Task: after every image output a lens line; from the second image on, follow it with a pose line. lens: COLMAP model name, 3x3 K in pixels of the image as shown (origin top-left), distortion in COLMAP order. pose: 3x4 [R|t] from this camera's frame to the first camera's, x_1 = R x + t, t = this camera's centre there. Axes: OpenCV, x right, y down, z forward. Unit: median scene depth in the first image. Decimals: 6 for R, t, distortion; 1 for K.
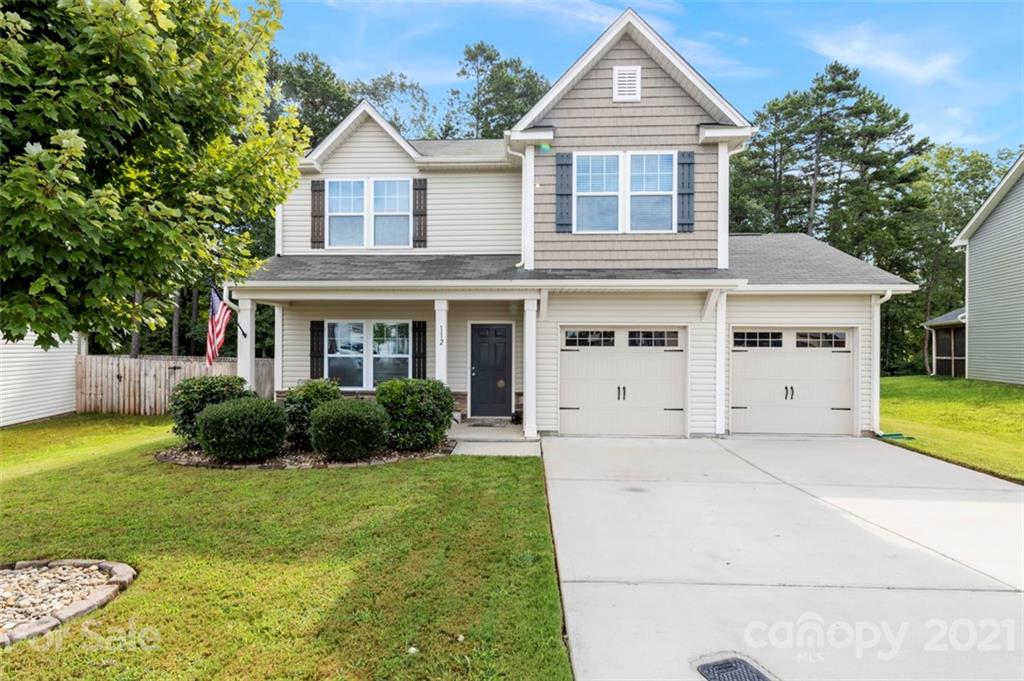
lens RADIAL K [[477.0, 0, 511.7], [0, 477.0, 346.6], [0, 0, 1]] dist [-0.000900, 0.000092]
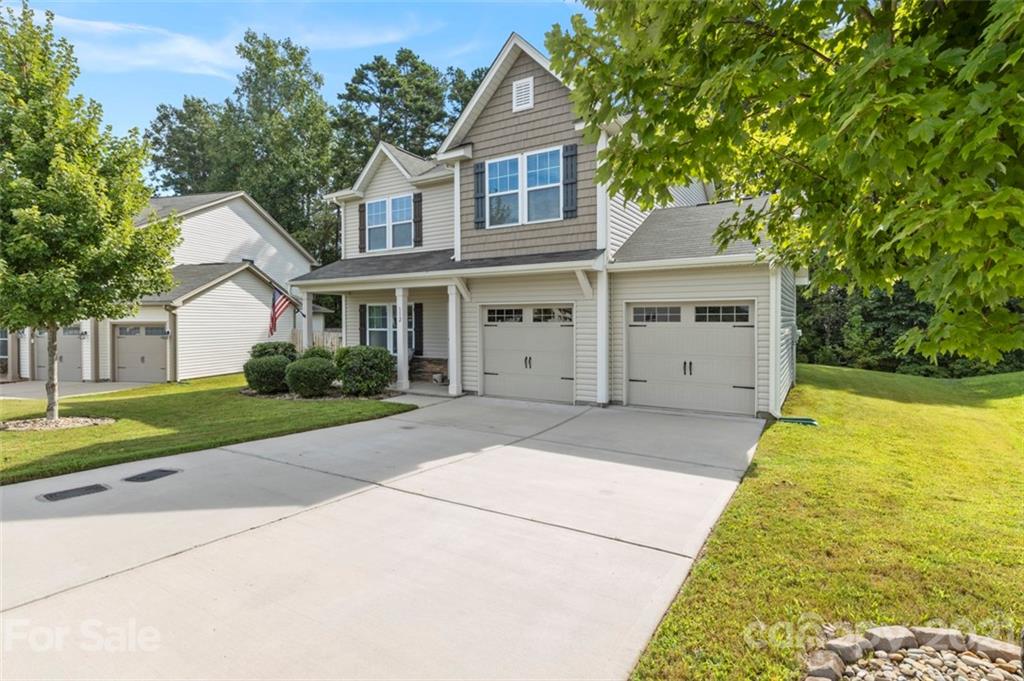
lens RADIAL K [[489.9, 0, 509.4], [0, 489.9, 332.4], [0, 0, 1]] dist [0.000134, 0.000212]
pose [[0.878651, 0.005410, -0.477434, 0.773323], [0.002960, 0.999855, 0.016777, 0.004894], [0.477456, -0.016154, 0.878507, -0.068229]]
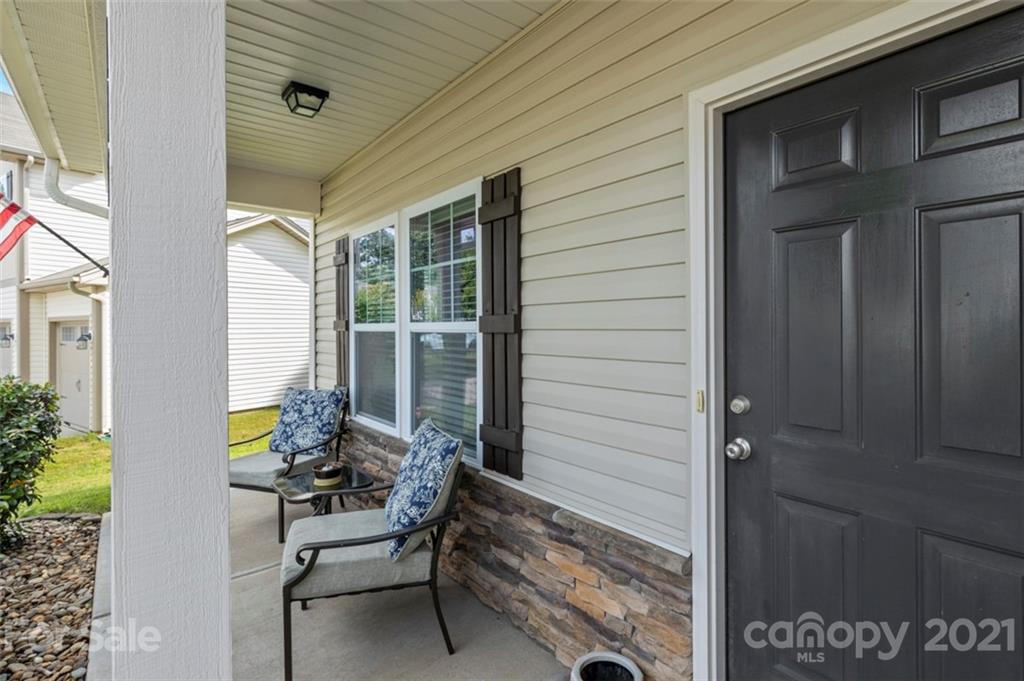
lens RADIAL K [[489.9, 0, 509.4], [0, 489.9, 332.4], [0, 0, 1]] dist [0.000134, 0.000212]
pose [[0.653335, -0.001436, -0.757068, -0.015646], [0.010008, 0.999927, 0.006740, 0.025124], [0.757003, -0.011980, 0.653302, 0.989622]]
